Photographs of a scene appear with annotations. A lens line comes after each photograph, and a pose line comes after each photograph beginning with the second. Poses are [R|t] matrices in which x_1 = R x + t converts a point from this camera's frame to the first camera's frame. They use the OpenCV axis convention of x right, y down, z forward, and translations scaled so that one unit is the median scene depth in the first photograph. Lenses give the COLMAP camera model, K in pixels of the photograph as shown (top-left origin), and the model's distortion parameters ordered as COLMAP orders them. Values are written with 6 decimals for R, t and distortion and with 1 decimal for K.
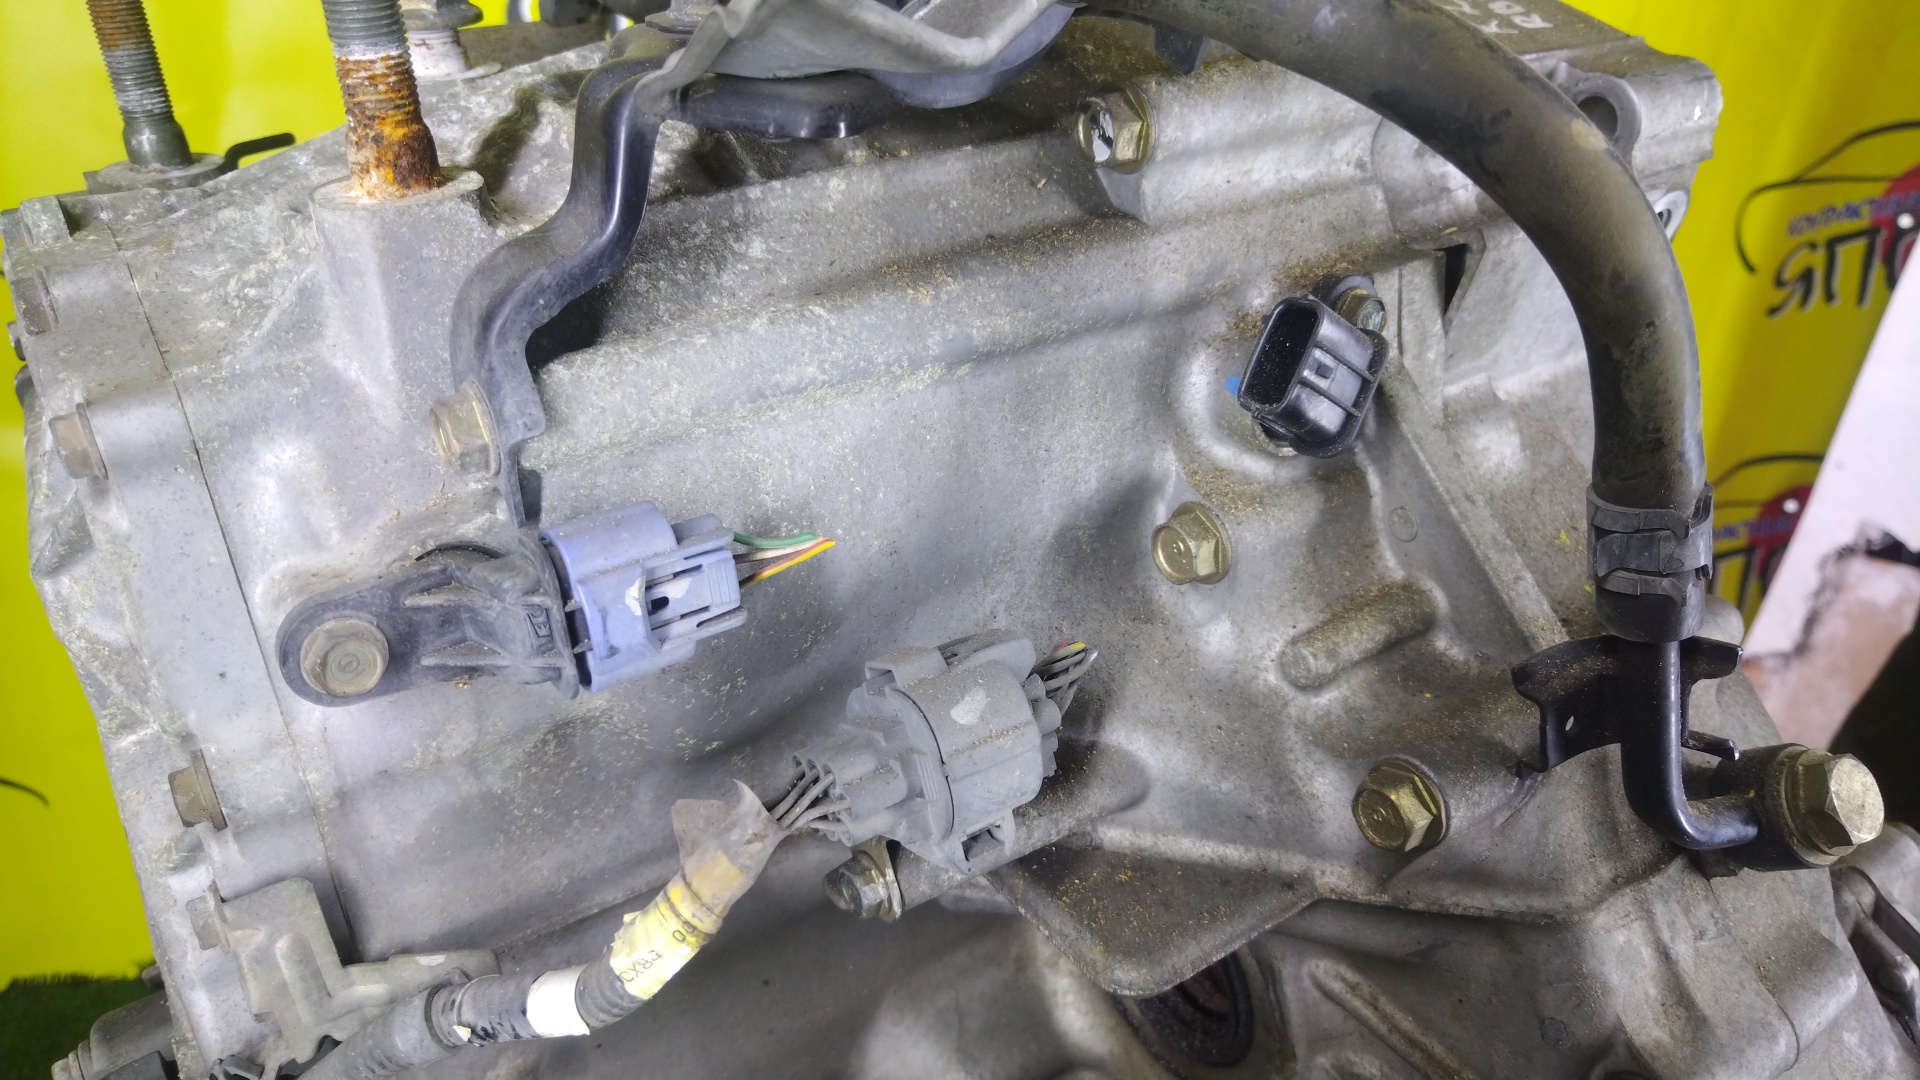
lens RADIAL K [[1329.0, 0, 959.6], [0, 1329.0, 531.4], [0, 0, 1]] dist [-0.014515, 0.011045]
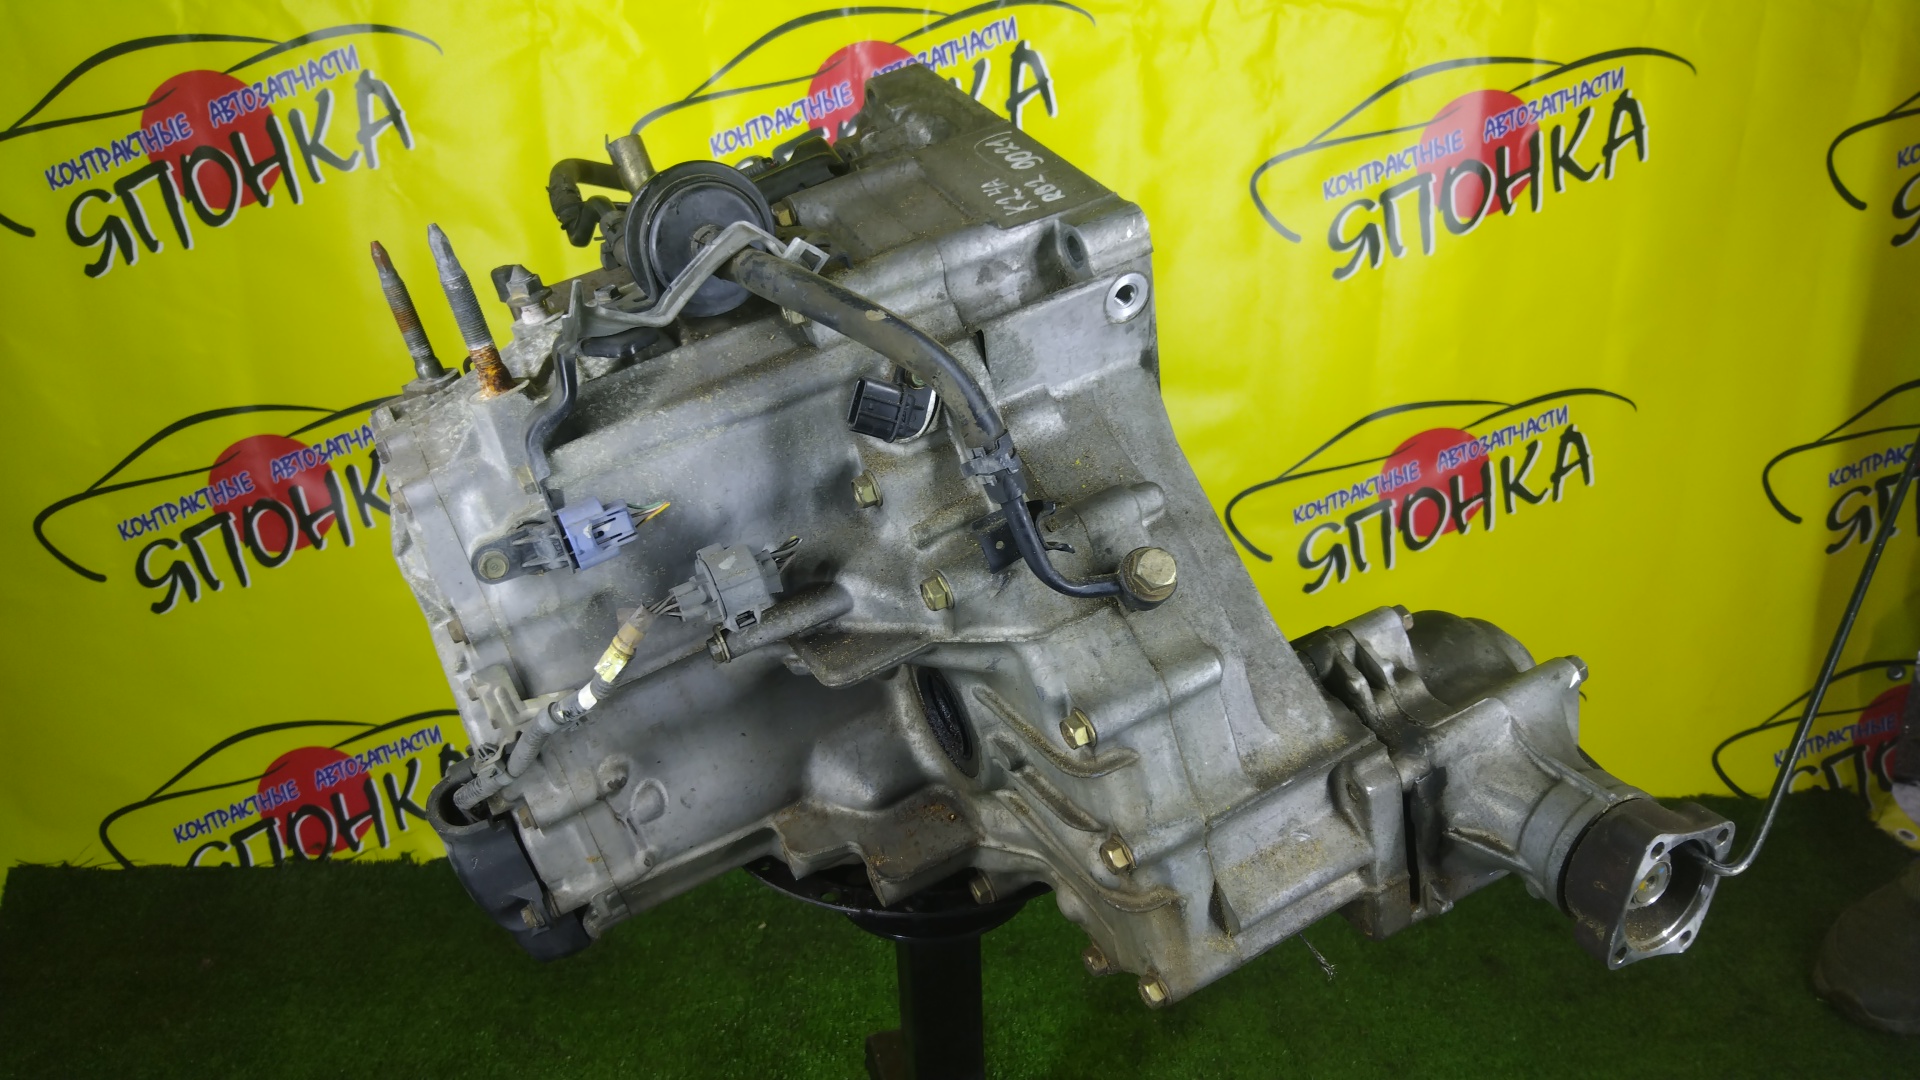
lens RADIAL K [[1319.9, 0, 959.6], [0, 1319.9, 522.0], [0, 0, 1]] dist [-0.000735, 0.002003]
pose [[0.966982, -0.121328, -0.224108, 0.930187], [0.117656, 0.992610, -0.029719, 0.169541], [0.226057, 0.002370, 0.974111, -1.231980]]
